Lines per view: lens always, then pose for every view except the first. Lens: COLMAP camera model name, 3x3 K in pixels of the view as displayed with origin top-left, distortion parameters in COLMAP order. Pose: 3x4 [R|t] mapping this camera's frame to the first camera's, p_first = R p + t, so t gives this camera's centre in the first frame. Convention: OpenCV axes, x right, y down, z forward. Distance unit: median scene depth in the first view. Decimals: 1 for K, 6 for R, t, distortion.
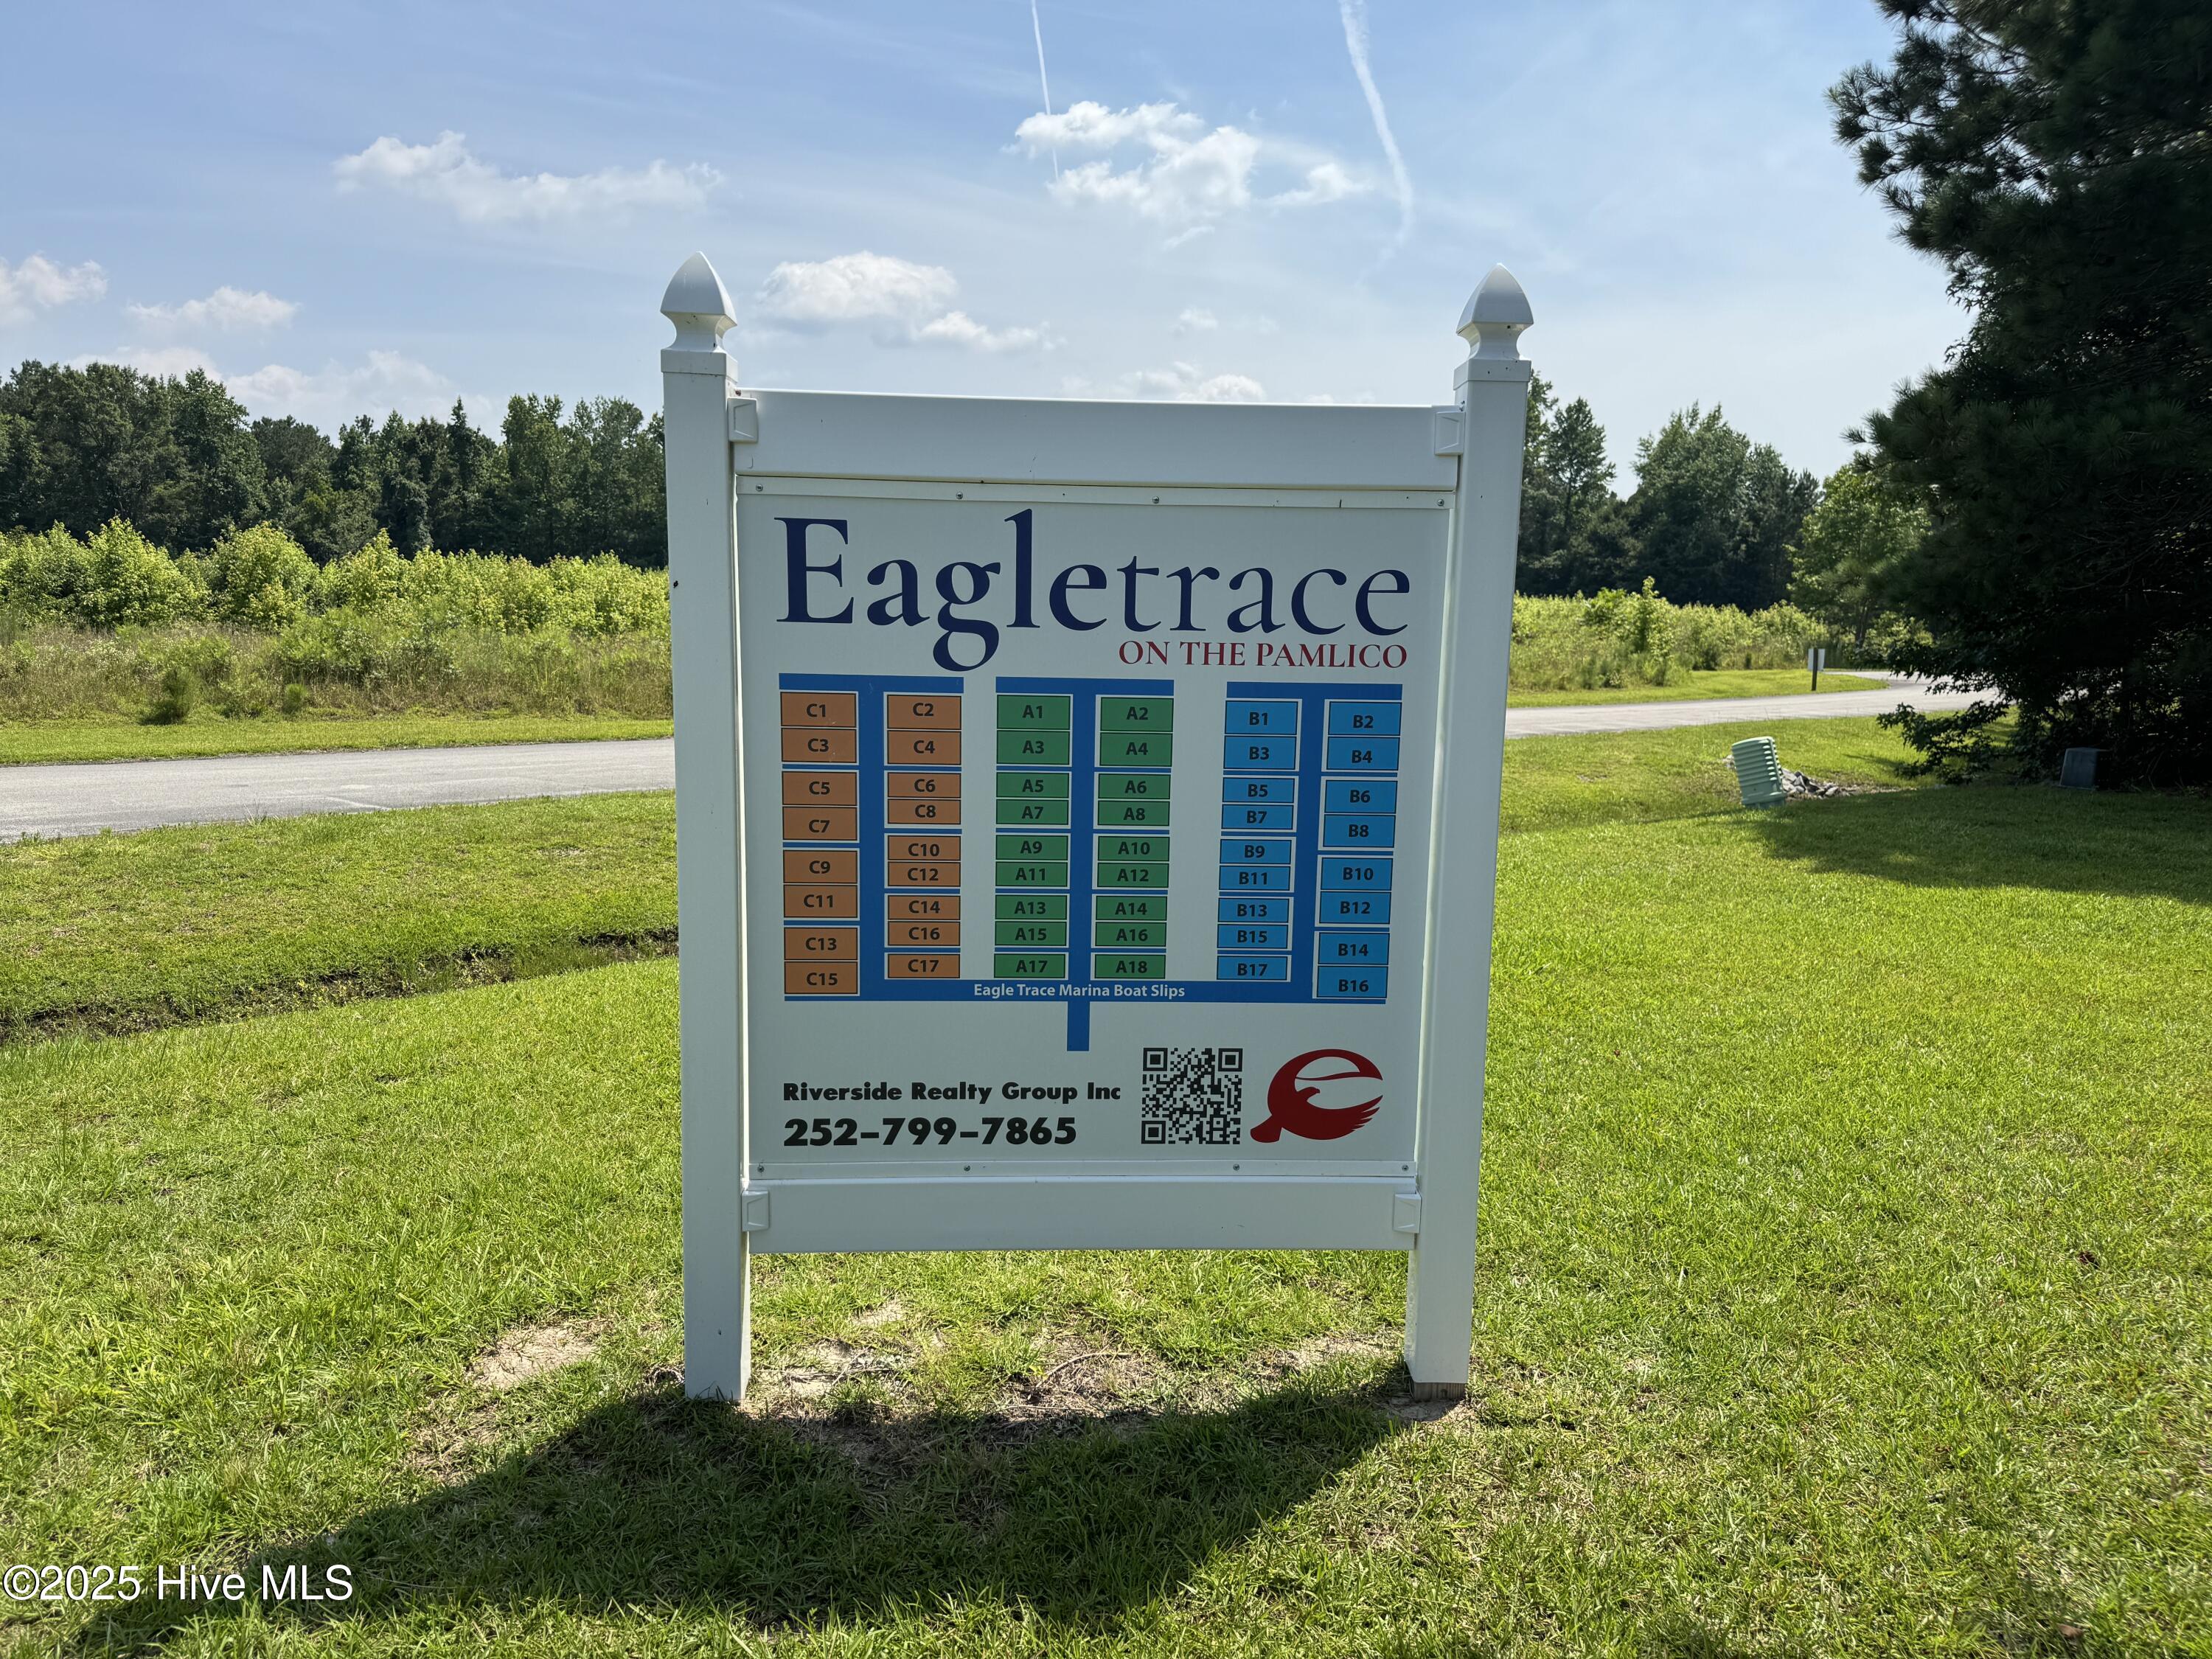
lens RADIAL K [[1550.4, 0, 1106.0], [0, 1550.4, 829.5], [0, 0, 1]] dist [0.006586, 0.001554]
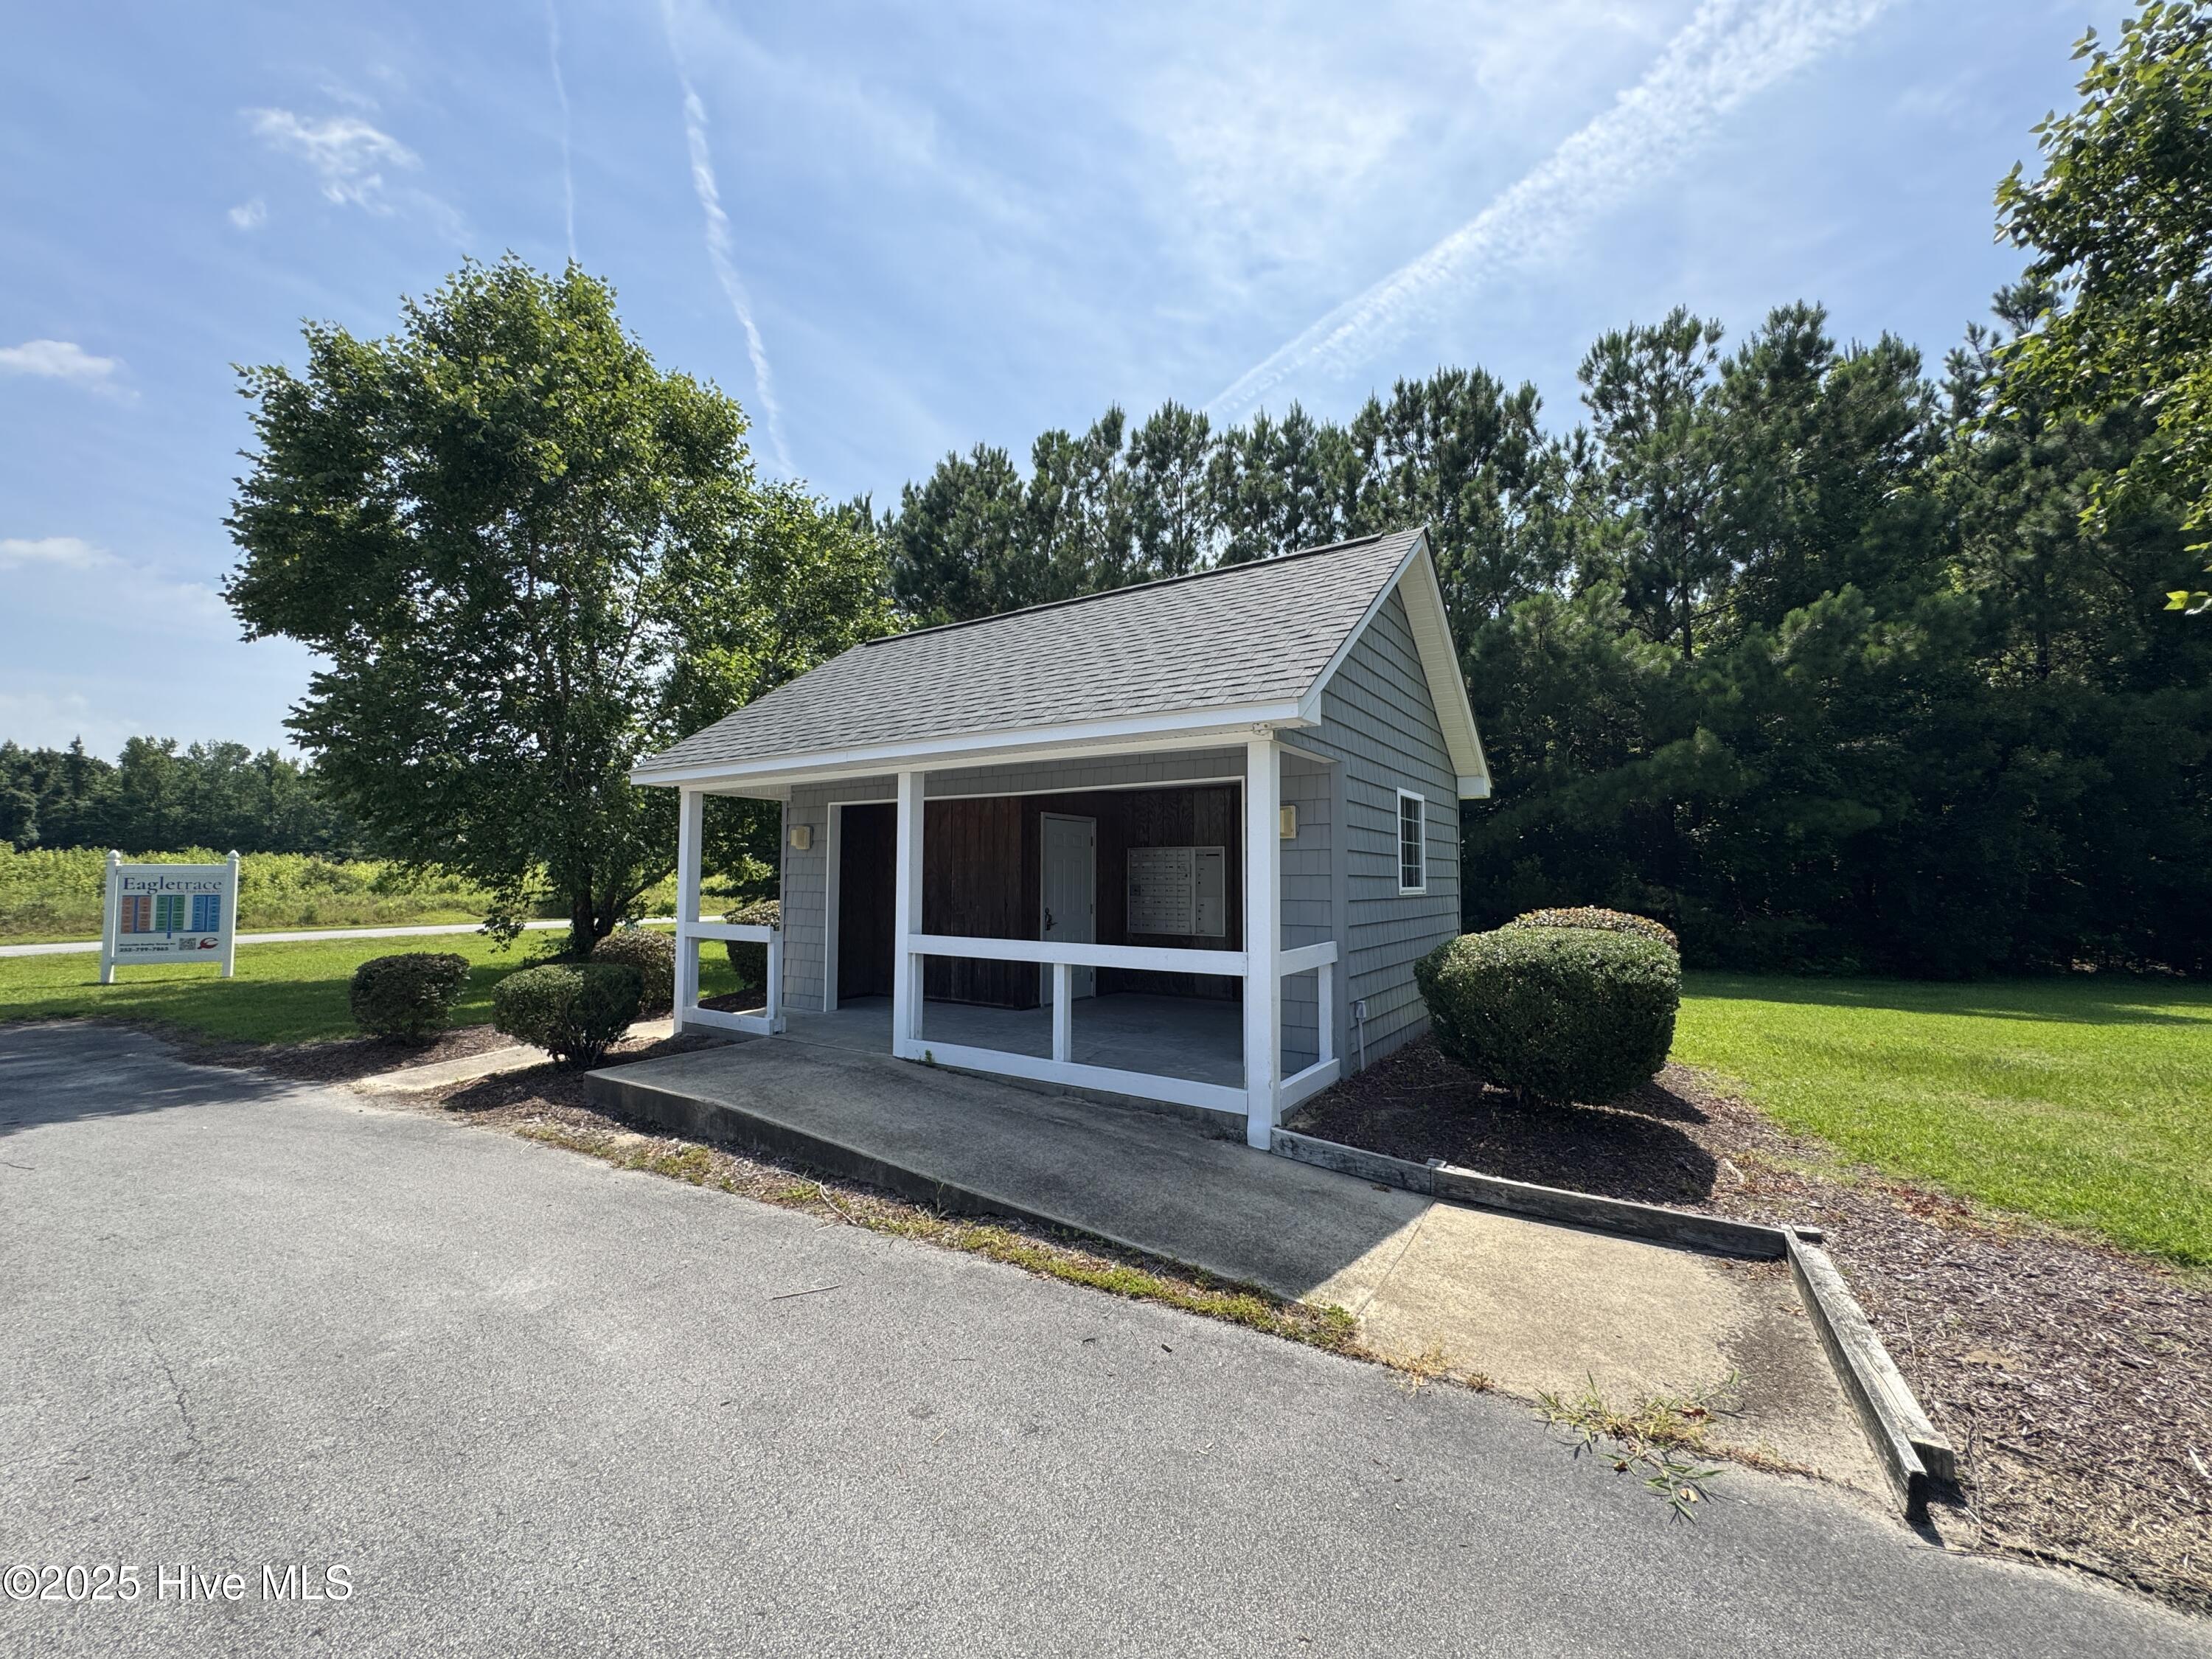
lens RADIAL K [[896.6, 0, 1106.0], [0, 896.6, 829.5], [0, 0, 1]] dist [0.000254, 0.000775]
pose [[0.891563, 0.006708, 0.452848, 0.049289], [0.077687, 0.982805, -0.167507, 0.016450], [-0.446185, 0.184524, 0.875711, -0.120825]]
